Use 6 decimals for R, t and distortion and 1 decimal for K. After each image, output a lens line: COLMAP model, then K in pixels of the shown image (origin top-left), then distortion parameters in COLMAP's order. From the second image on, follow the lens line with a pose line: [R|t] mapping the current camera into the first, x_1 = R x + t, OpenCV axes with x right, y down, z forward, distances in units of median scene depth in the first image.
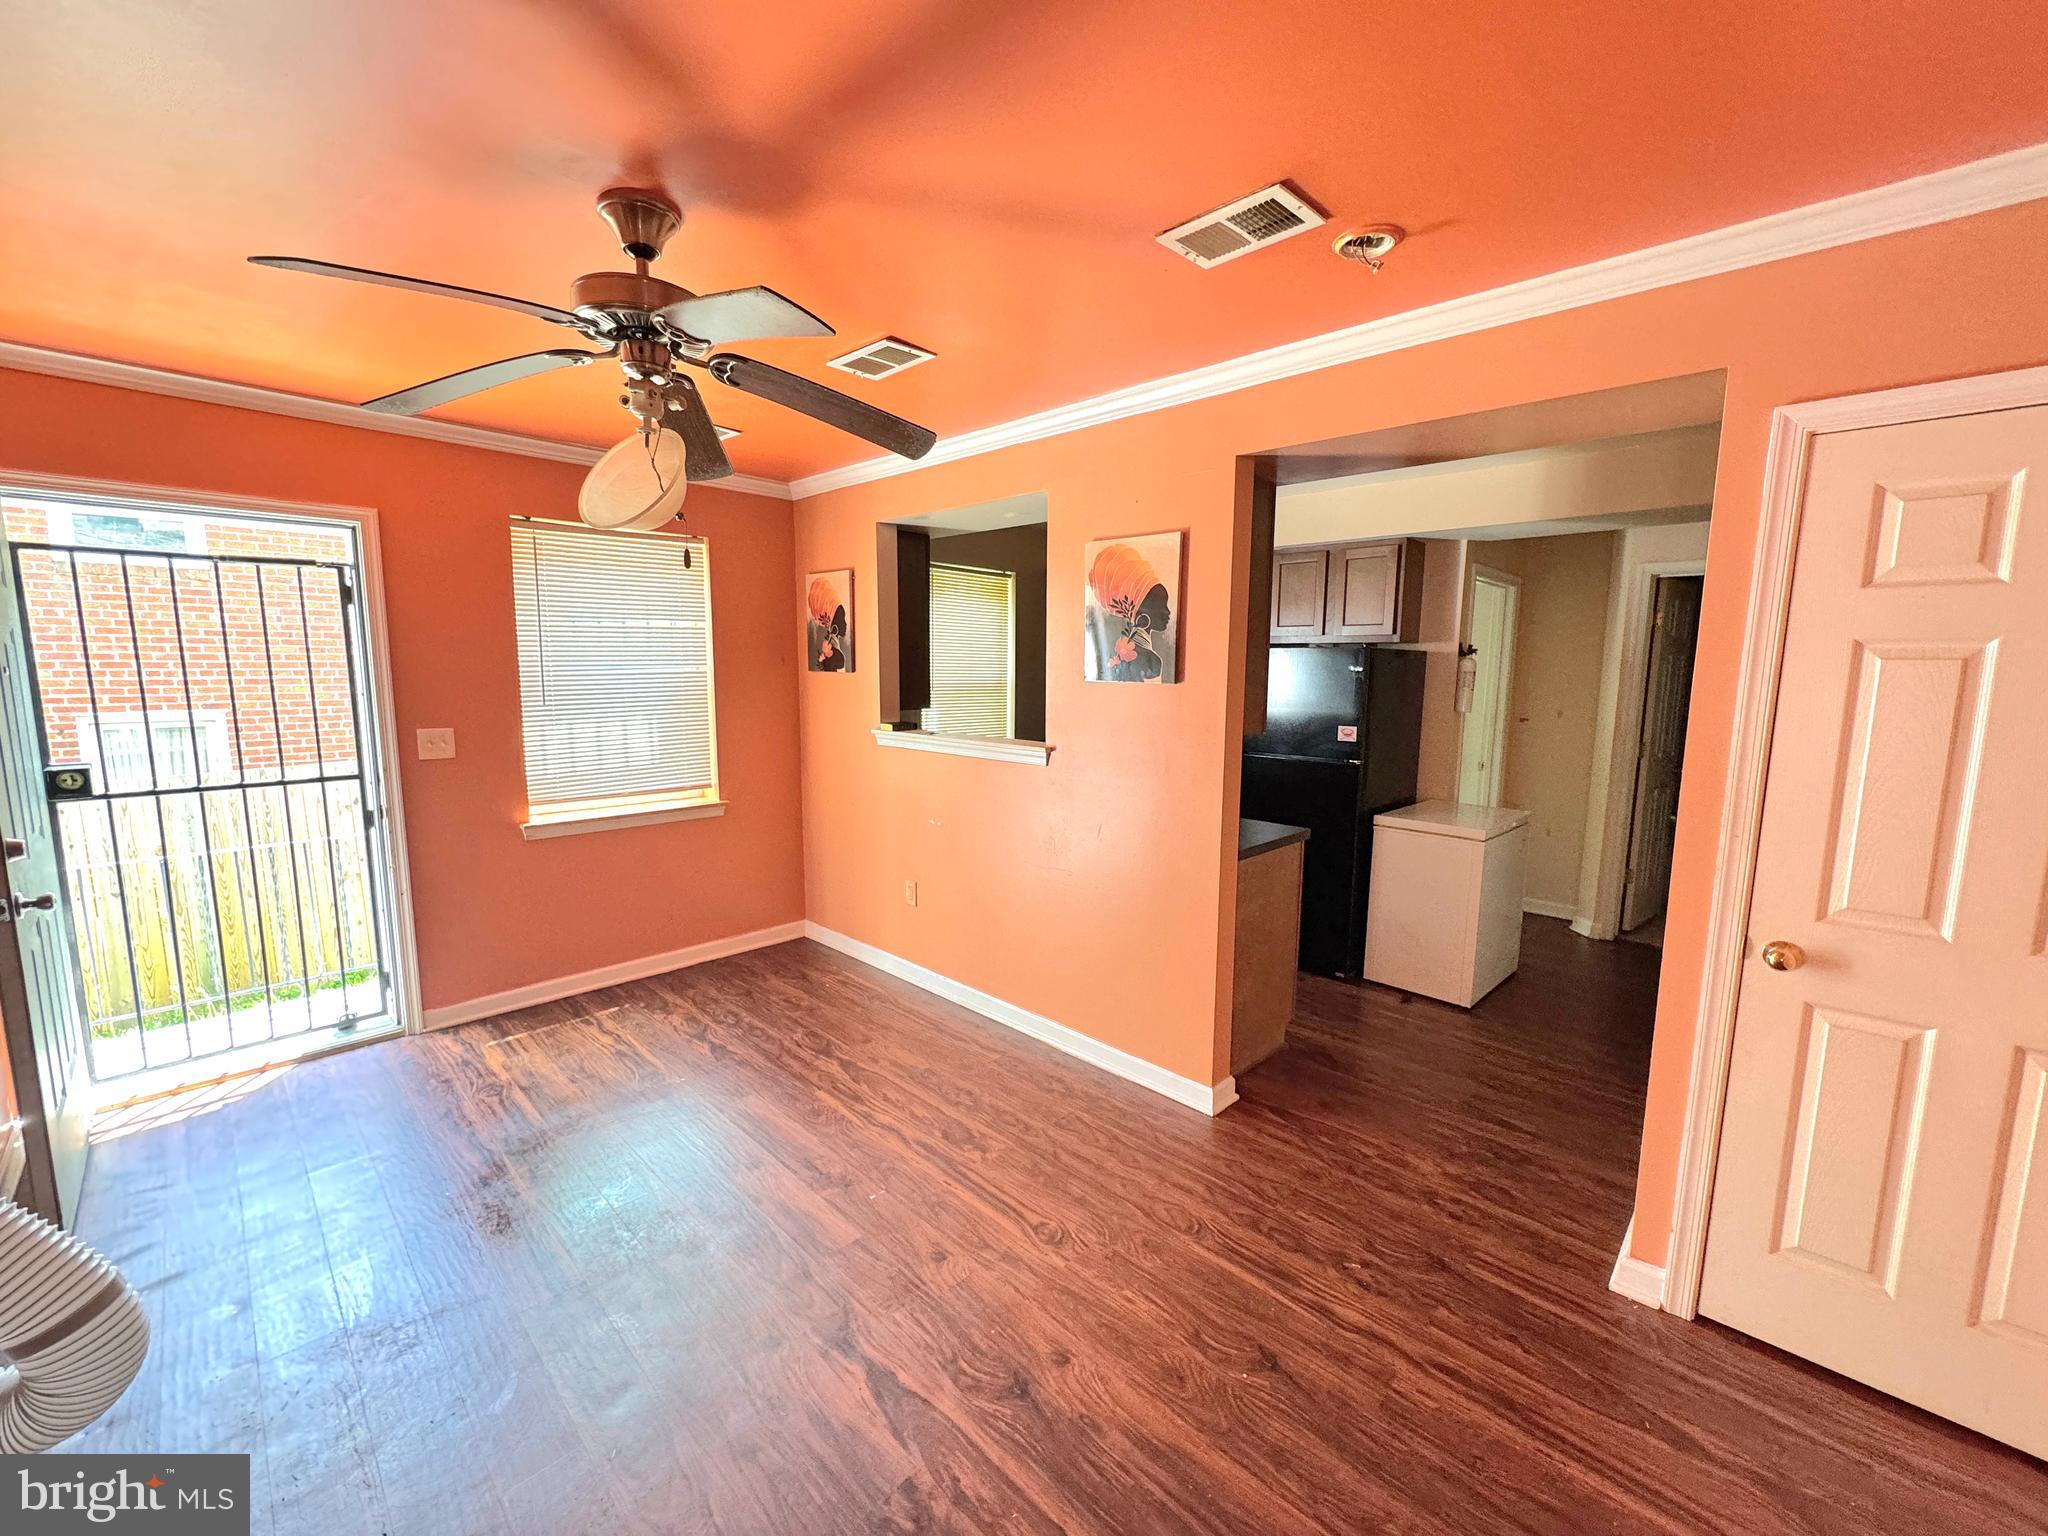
lens RADIAL K [[823.8, 0, 1024.0], [0, 823.8, 768.0], [0, 0, 1]] dist [0.025276, 0.000040]
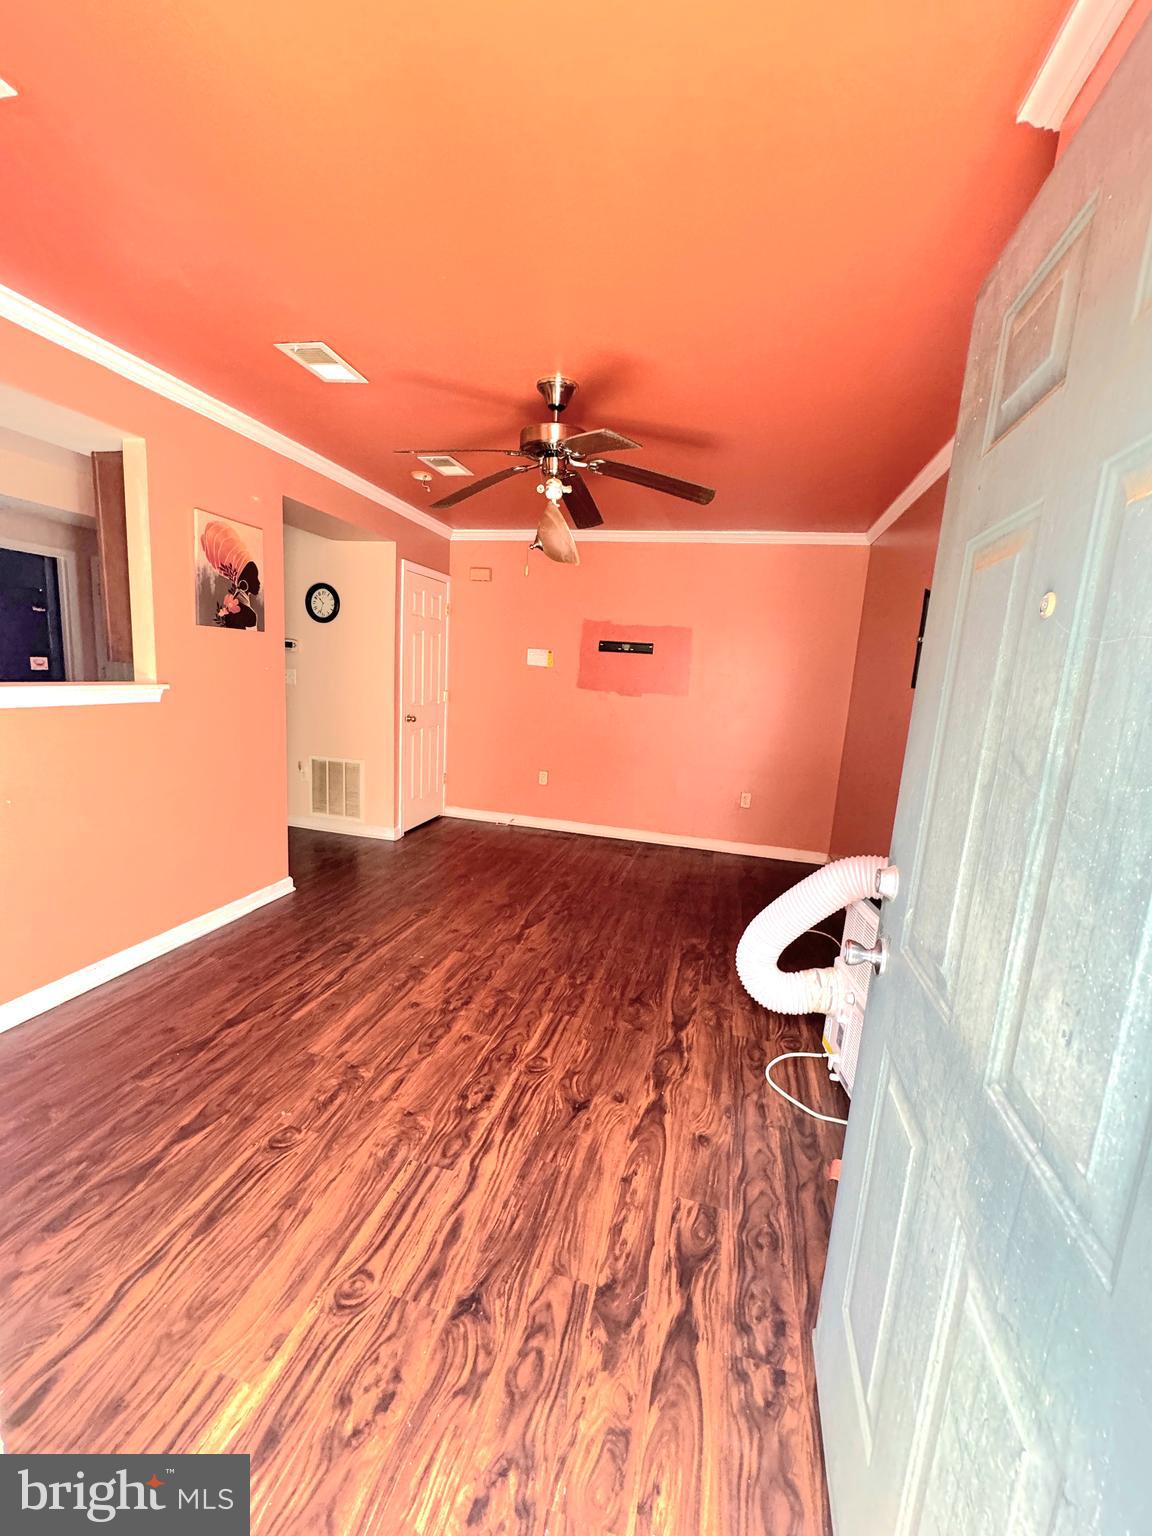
lens RADIAL K [[617.8, 0, 576.0], [0, 617.8, 768.0], [0, 0, 1]] dist [0.025276, 0.000040]
pose [[-0.465581, -0.223357, 0.856356, -1.090763], [0.024621, 0.963985, 0.264815, -0.145599], [-0.884663, 0.144377, -0.443314, 1.015558]]
